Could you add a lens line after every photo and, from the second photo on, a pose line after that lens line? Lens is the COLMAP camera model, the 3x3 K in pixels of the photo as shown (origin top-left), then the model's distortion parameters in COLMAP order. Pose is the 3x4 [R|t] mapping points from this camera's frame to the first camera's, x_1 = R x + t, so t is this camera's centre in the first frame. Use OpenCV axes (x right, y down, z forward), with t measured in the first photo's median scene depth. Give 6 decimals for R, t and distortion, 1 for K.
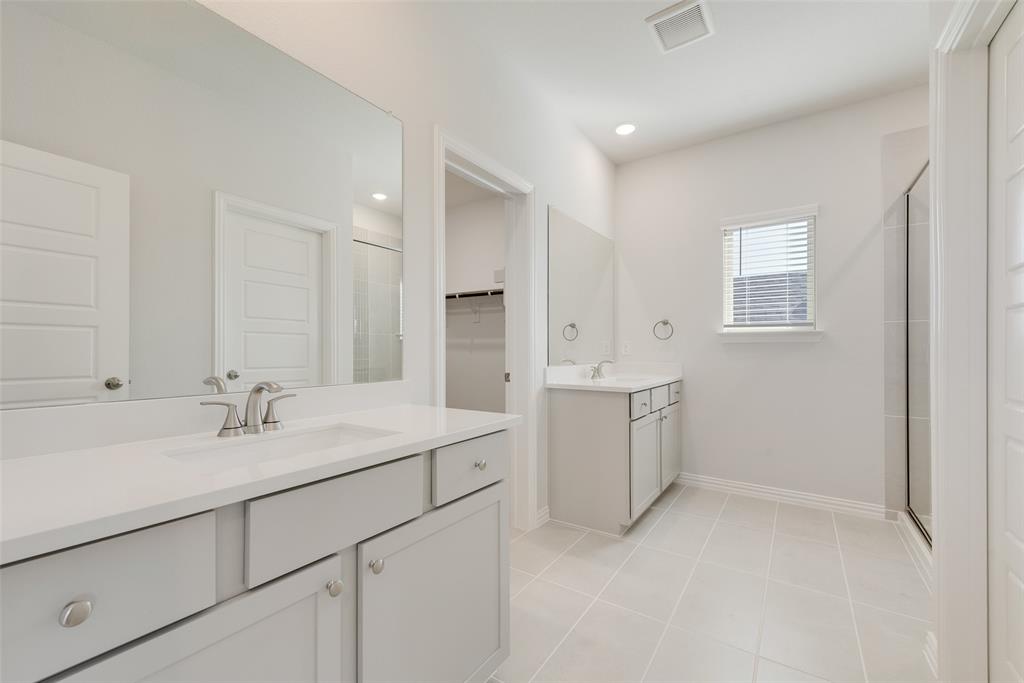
lens RADIAL K [[391.8, 0, 512.0], [0, 391.8, 341.5], [0, 0, 1]] dist [0.001577, 0.000126]
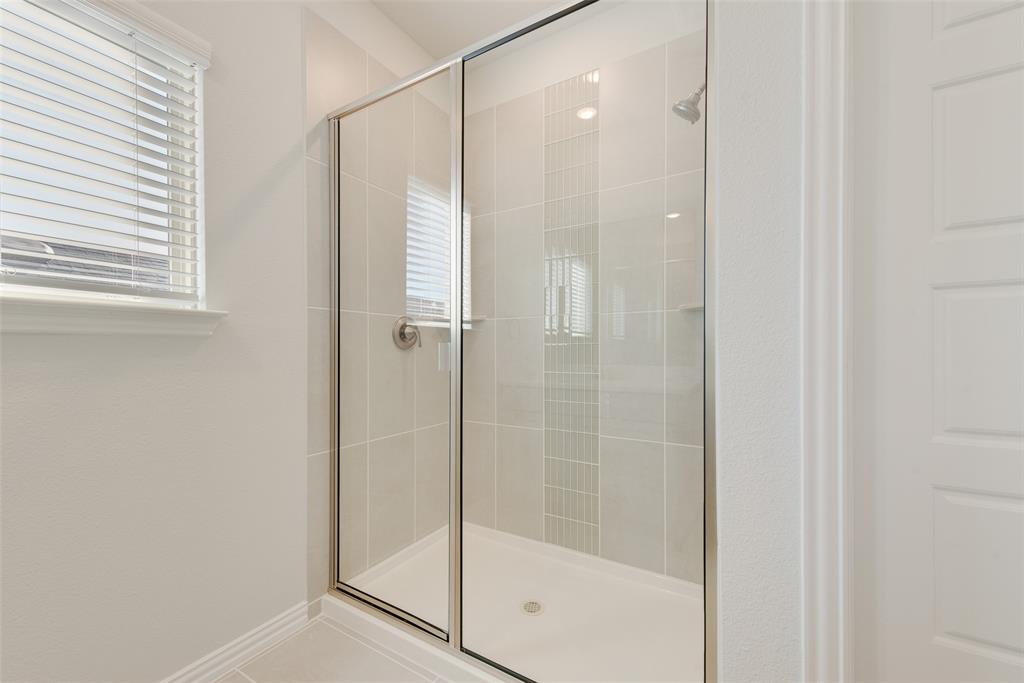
lens RADIAL K [[391.8, 0, 512.0], [0, 391.8, 341.5], [0, 0, 1]] dist [0.001577, 0.000126]
pose [[-0.102539, 0.001467, 0.994728, 0.294597], [-0.006043, 0.999980, -0.002098, 0.005555], [-0.994711, -0.006226, -0.102528, 0.743256]]
